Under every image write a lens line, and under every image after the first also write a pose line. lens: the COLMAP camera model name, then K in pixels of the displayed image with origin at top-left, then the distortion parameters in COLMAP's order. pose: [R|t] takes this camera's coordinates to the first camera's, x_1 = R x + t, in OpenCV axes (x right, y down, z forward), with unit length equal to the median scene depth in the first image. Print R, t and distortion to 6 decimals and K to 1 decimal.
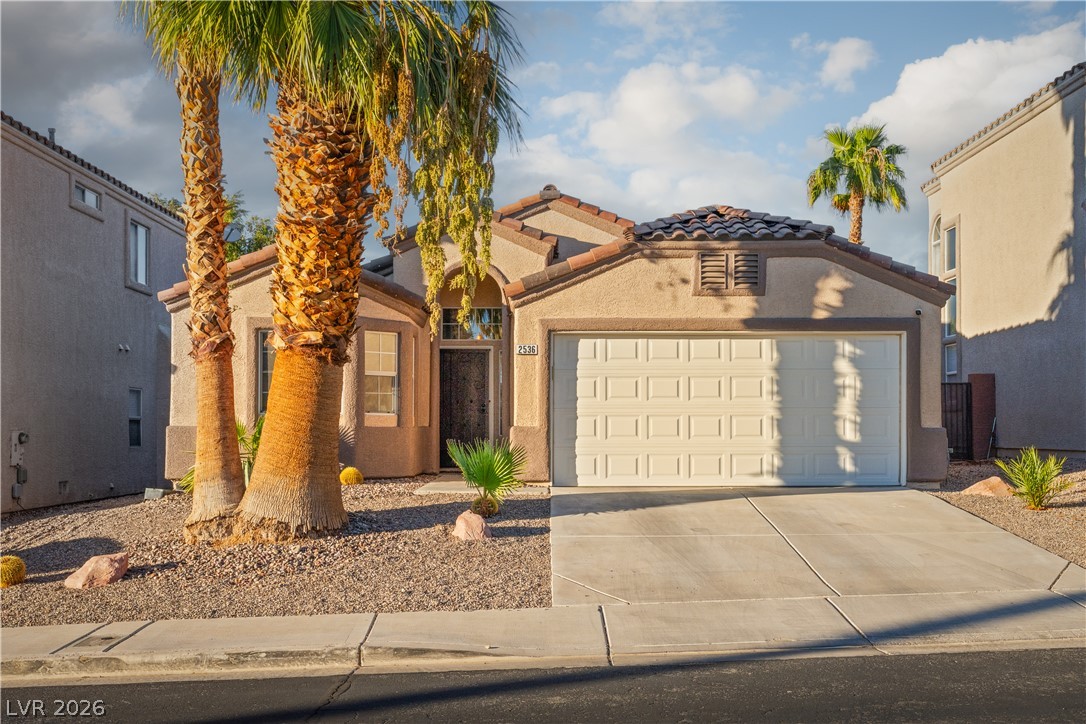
lens RADIAL K [[1106.5, 0, 541.8], [0, 1106.5, 398.5], [0, 0, 1]] dist [0.005759, 0.000888]
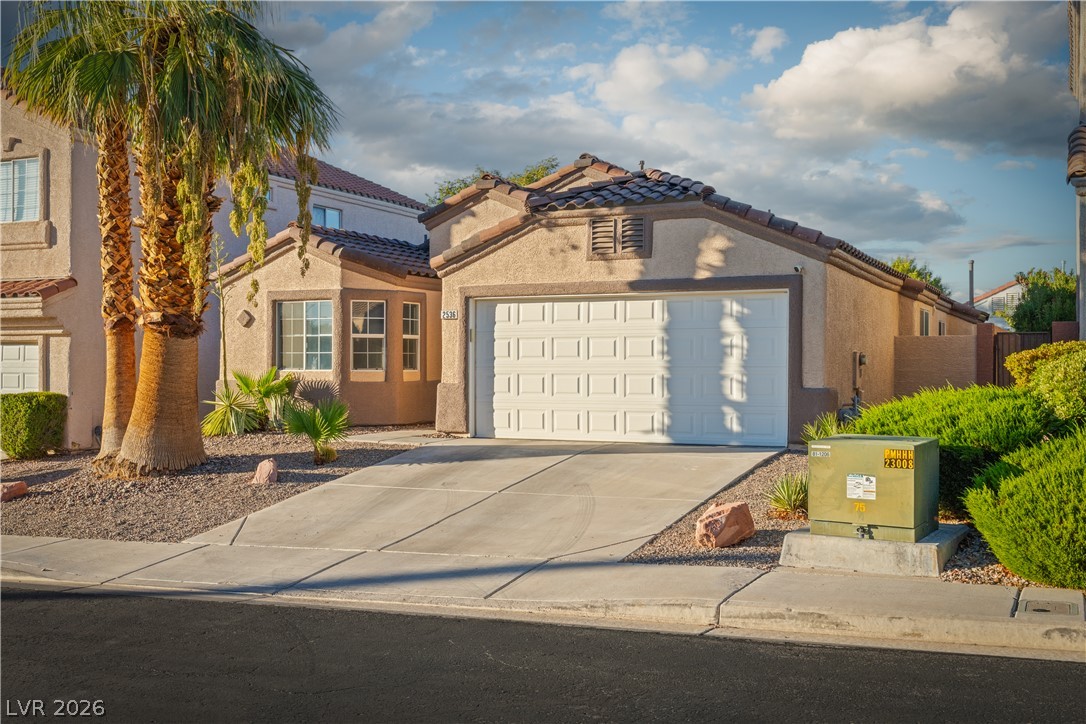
lens RADIAL K [[1057.7, 0, 544.8], [0, 1057.7, 350.3], [0, 0, 1]] dist [0.003879, 0.010775]
pose [[0.910776, -0.004296, -0.412879, 0.515238], [0.010194, 0.999875, 0.012084, -0.020253], [0.412776, -0.015215, 0.910706, 0.064735]]
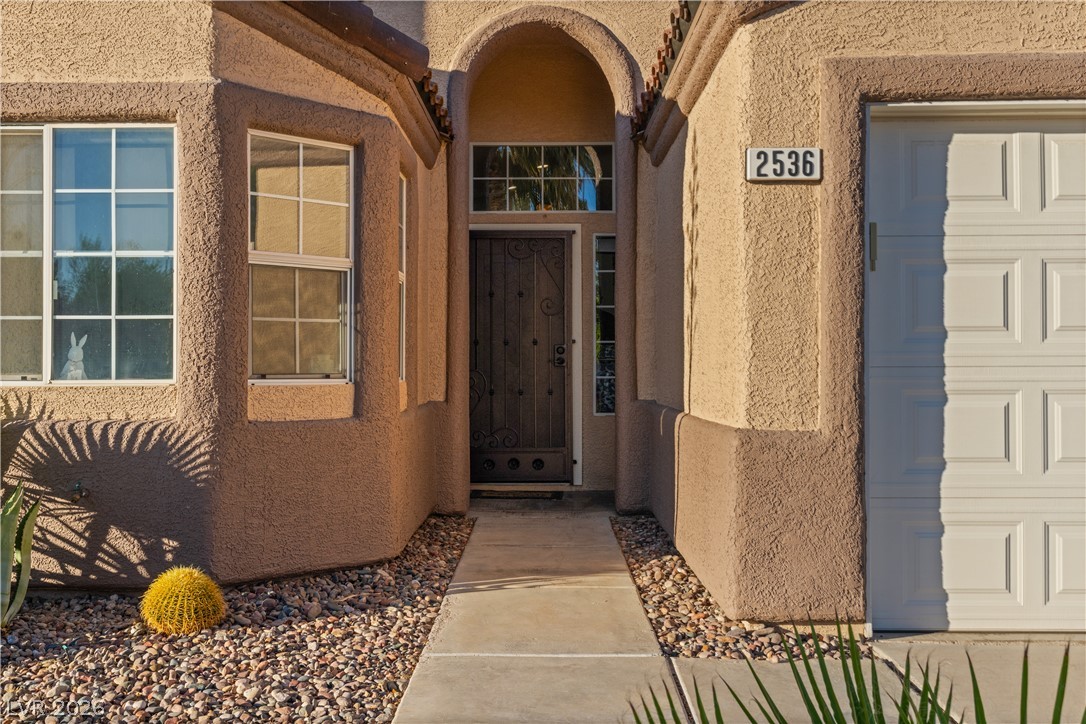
lens RADIAL K [[1057.7, 0, 544.8], [0, 1057.7, 350.3], [0, 0, 1]] dist [0.003879, 0.010775]
pose [[0.999980, -0.001816, -0.006000, -0.074275], [0.001898, 0.999904, 0.013735, 0.000181], [0.005974, -0.013746, 0.999888, 0.721775]]
